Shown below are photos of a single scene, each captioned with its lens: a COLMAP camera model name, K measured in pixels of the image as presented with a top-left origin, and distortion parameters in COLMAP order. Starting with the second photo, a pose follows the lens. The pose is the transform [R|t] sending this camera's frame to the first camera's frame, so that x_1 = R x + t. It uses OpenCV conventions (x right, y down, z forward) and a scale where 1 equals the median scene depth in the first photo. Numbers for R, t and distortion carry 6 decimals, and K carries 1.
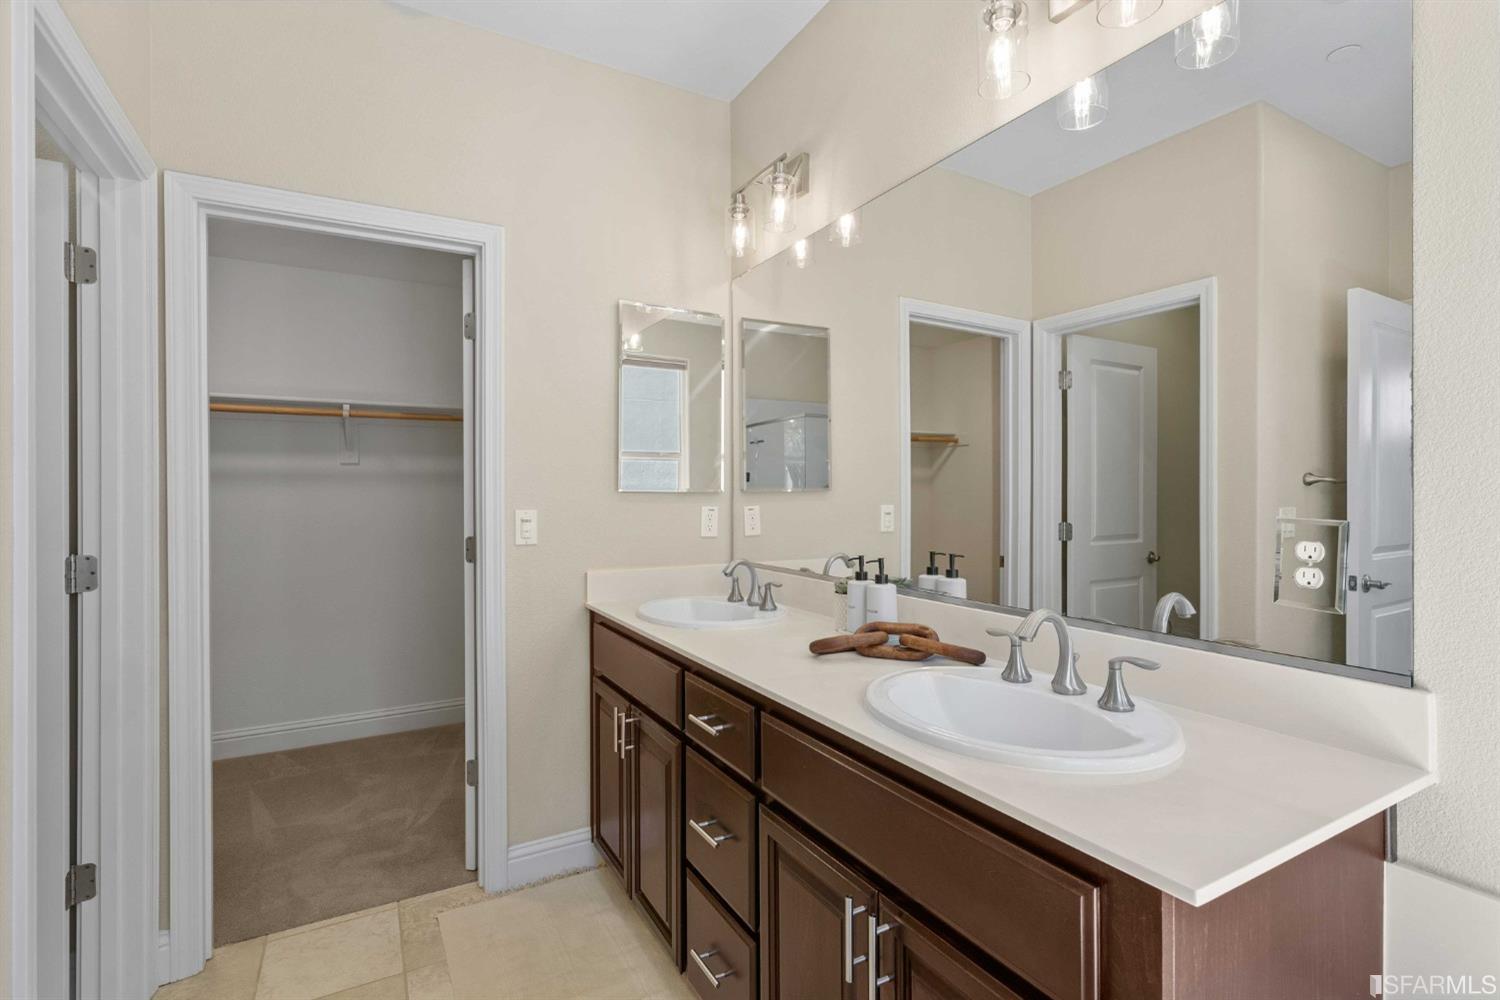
lens RADIAL K [[702.1, 0, 751.3], [0, 702.1, 487.9], [0, 0, 1]] dist [0.001426, 0.000100]
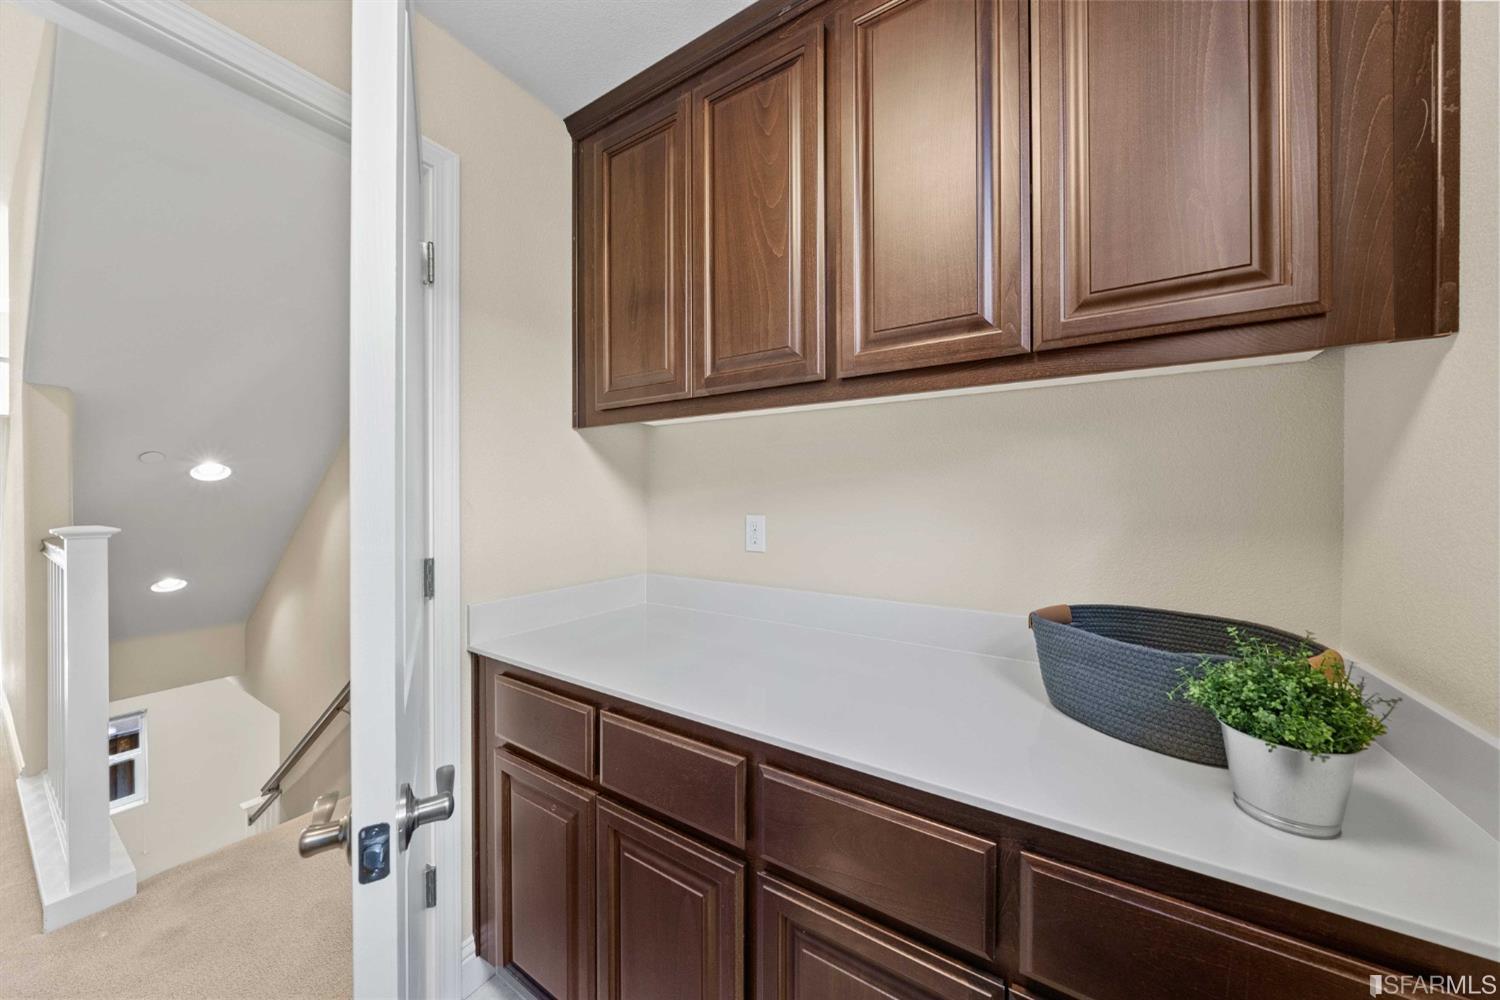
lens RADIAL K [[502.7, 0, 750.0], [0, 502.7, 500.0], [0, 0, 1]] dist [-0.000063, -0.000003]
pose [[0.886678, 0.000765, 0.462386, -0.159928], [-0.002758, 0.999990, 0.003636, 0.001933], [-0.462379, -0.004499, 0.886671, 0.276764]]
